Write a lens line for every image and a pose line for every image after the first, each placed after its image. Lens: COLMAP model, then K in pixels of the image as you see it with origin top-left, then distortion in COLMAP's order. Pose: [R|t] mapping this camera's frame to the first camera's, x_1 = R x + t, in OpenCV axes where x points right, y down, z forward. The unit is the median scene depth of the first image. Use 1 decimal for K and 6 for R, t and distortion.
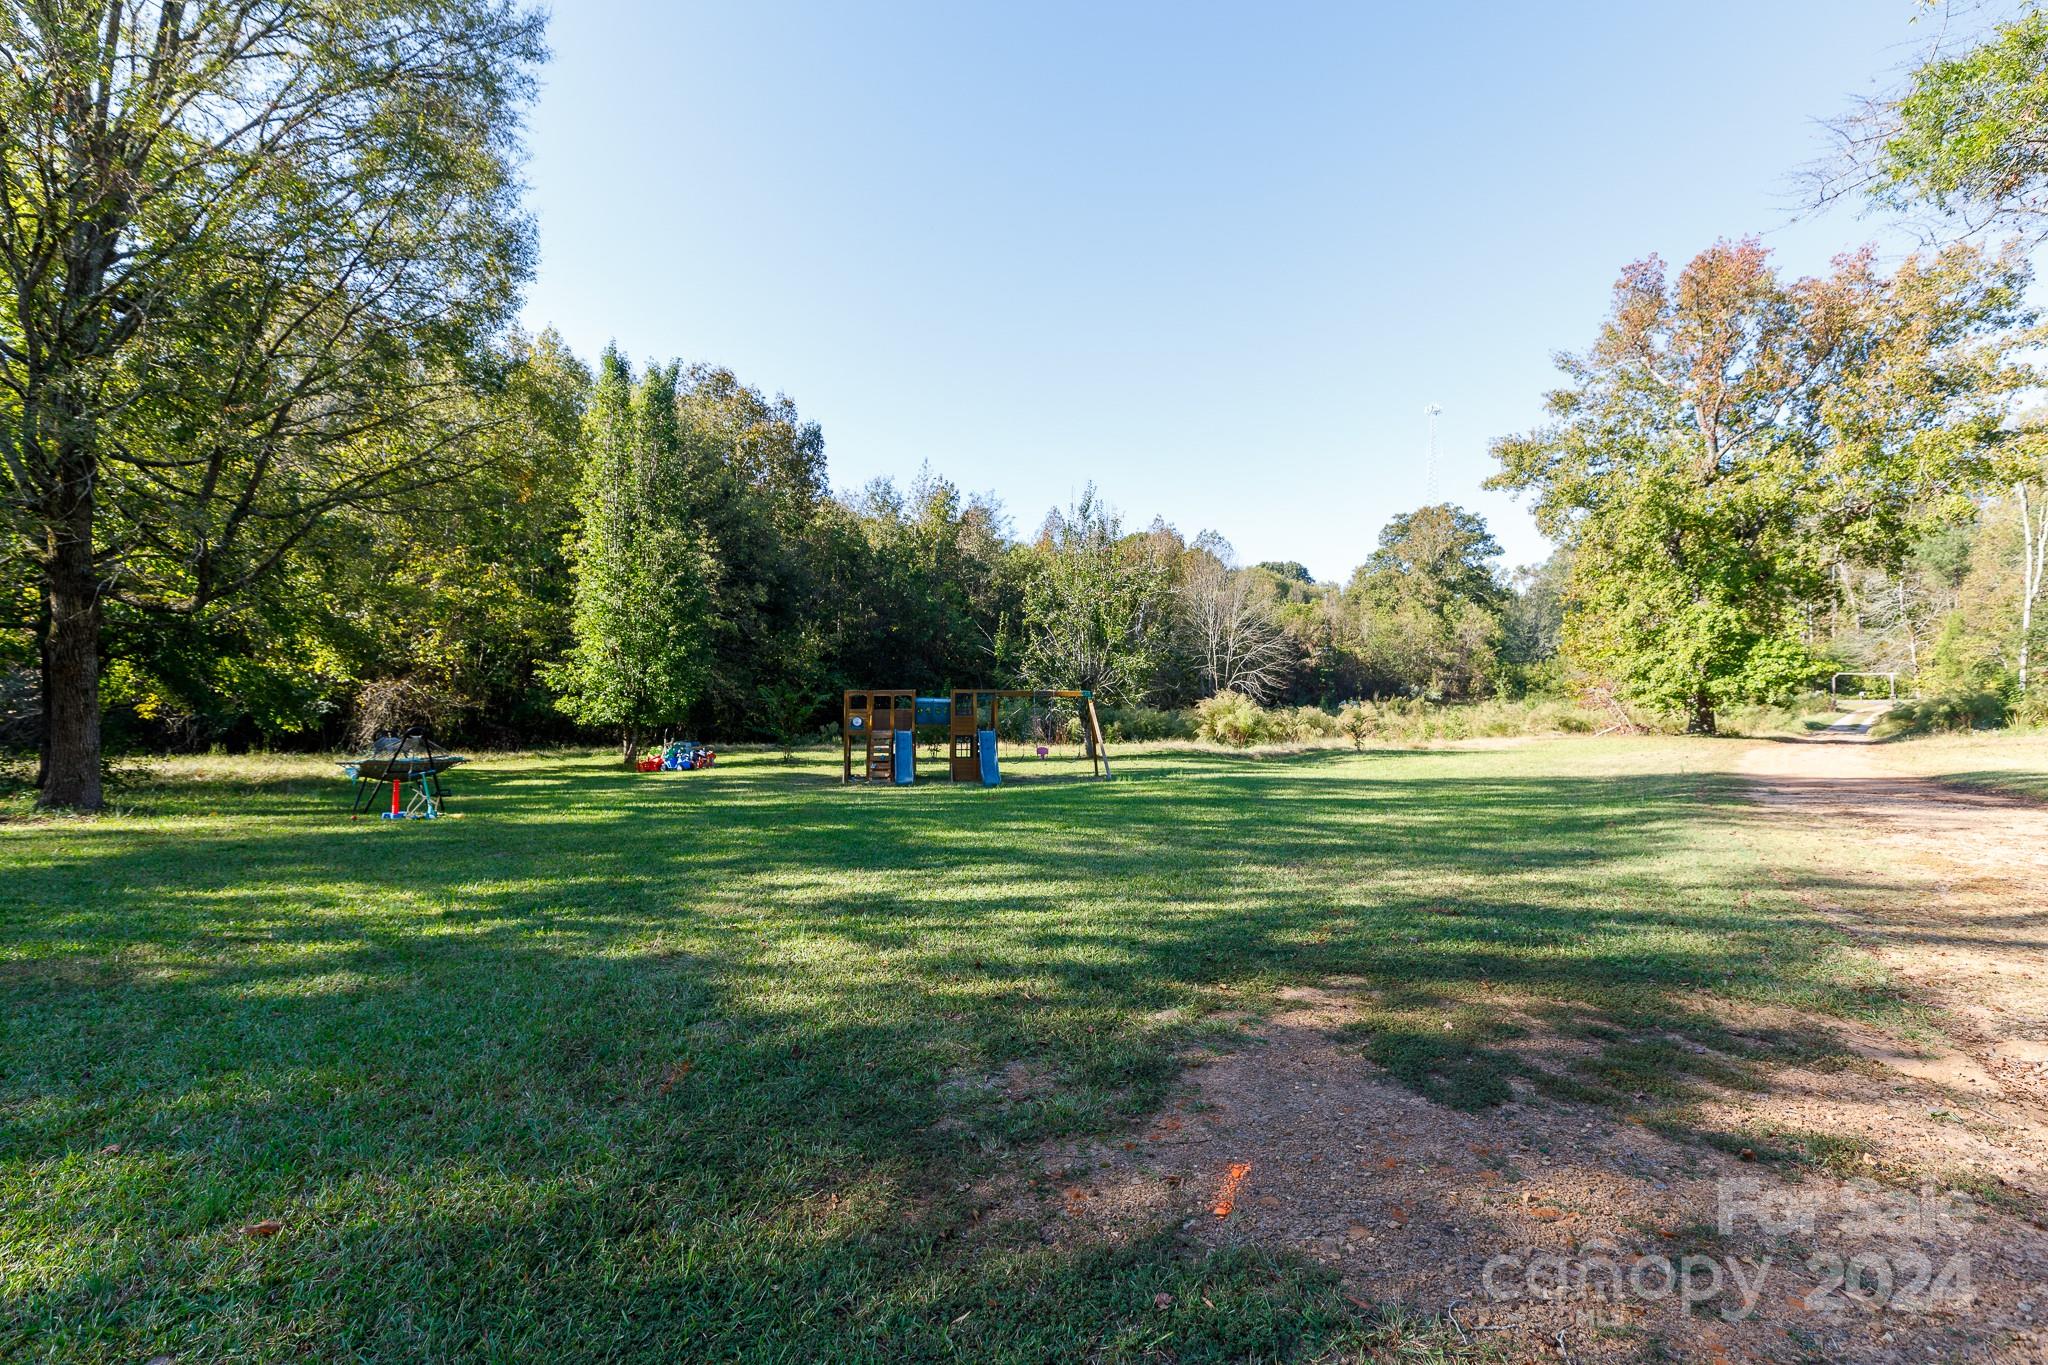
lens RADIAL K [[991.1, 0, 1024.0], [0, 991.1, 682.5], [0, 0, 1]] dist [-0.000944, -0.000272]
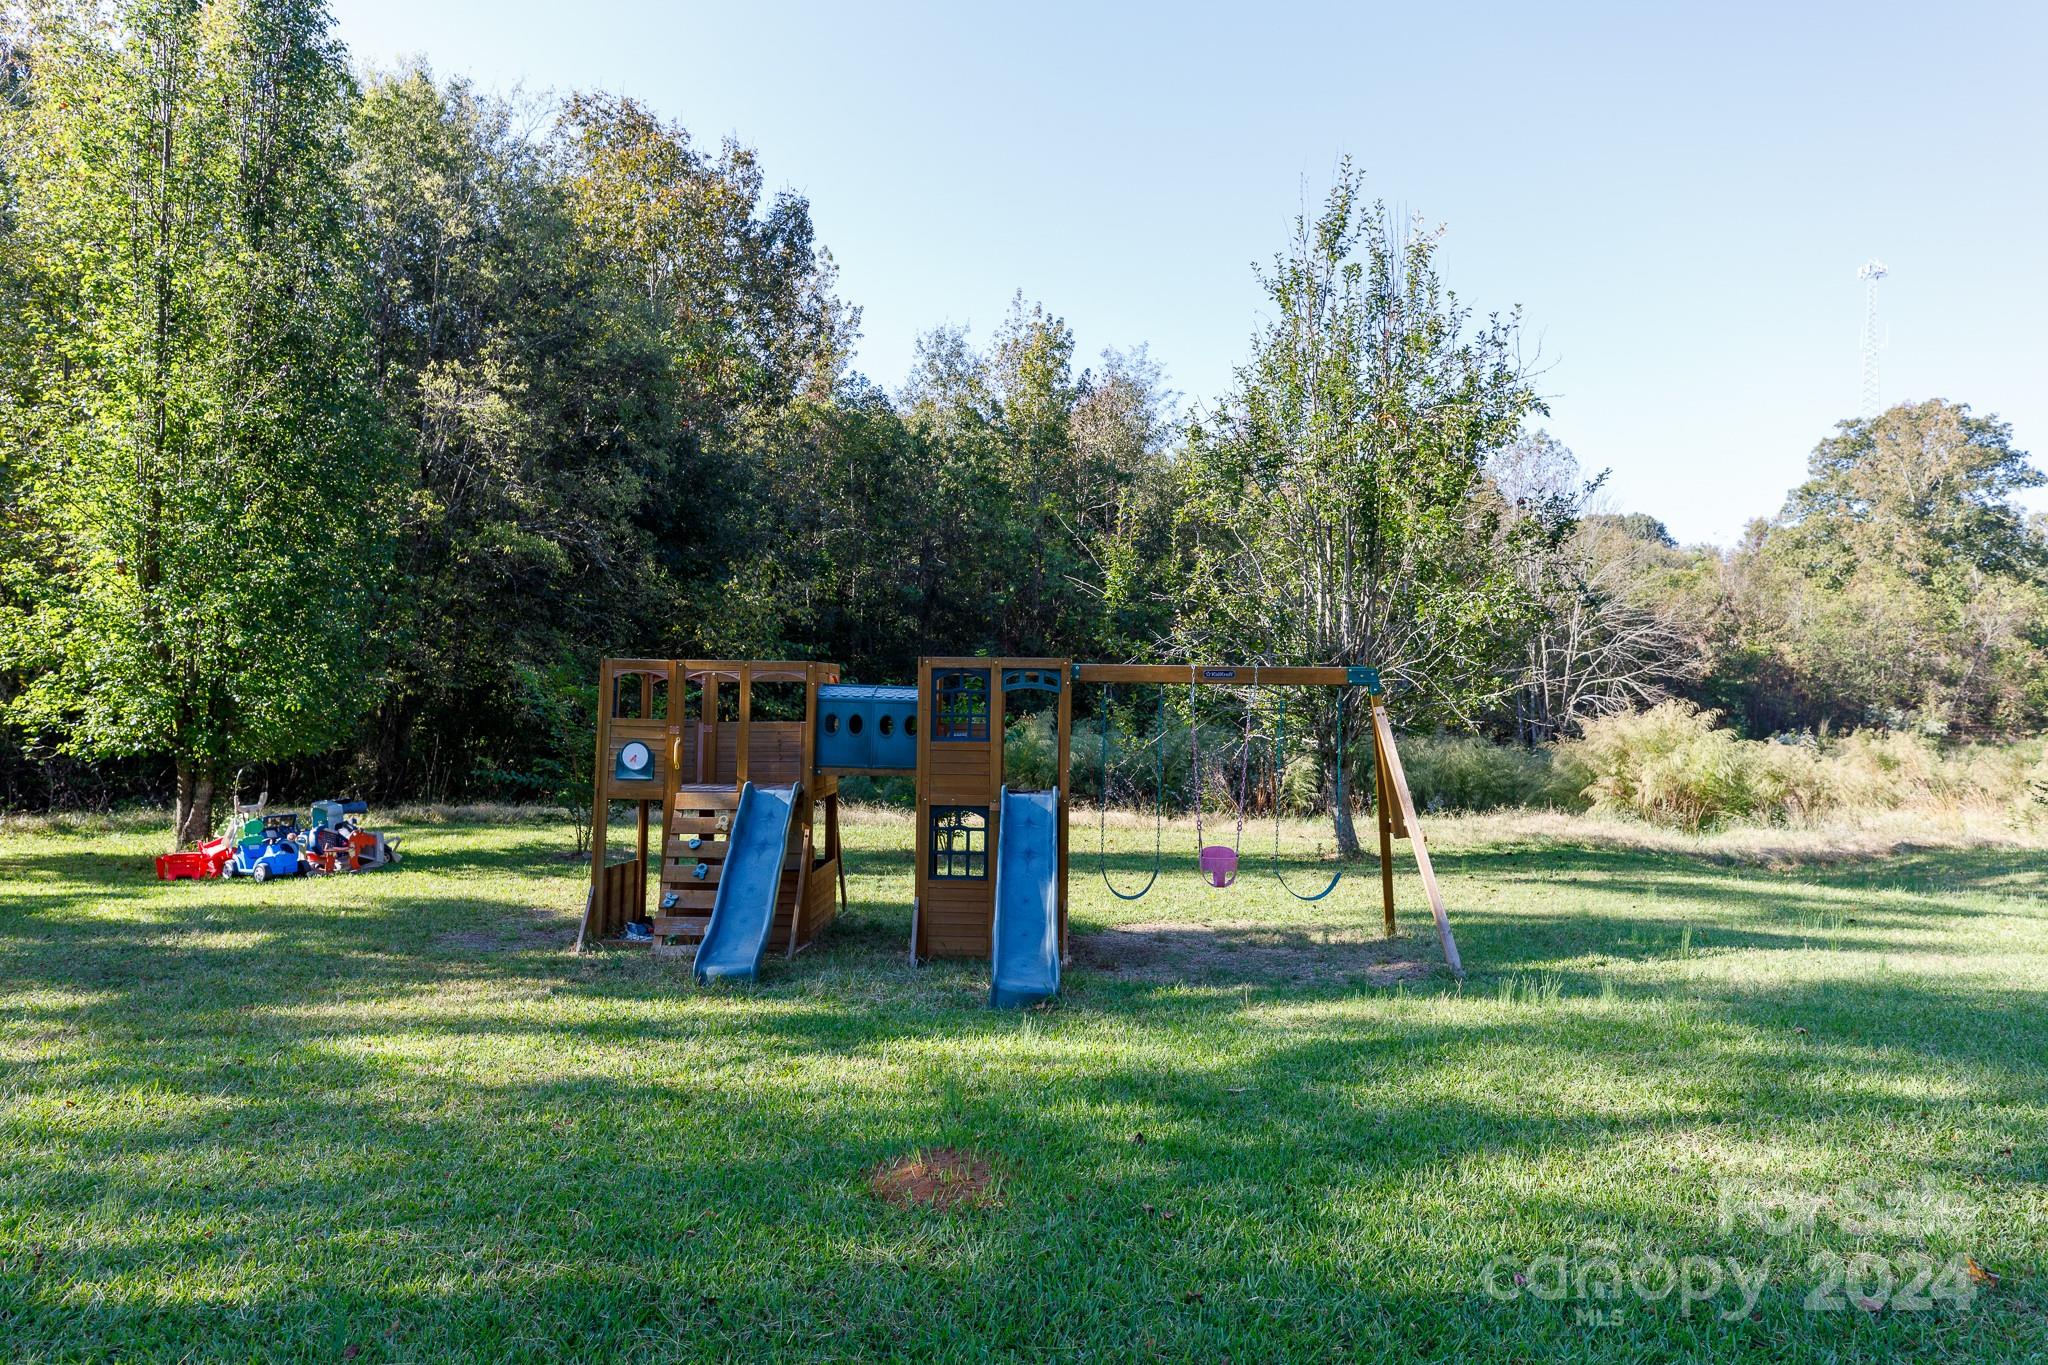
lens RADIAL K [[1090.2, 0, 1024.0], [0, 1090.2, 682.5], [0, 0, 1]] dist [-0.001725, -0.000322]
pose [[0.985124, 0.003788, -0.171804, 0.010804], [-0.009150, 0.999495, -0.030431, 0.015330], [0.171602, 0.031550, 0.984661, 0.414175]]
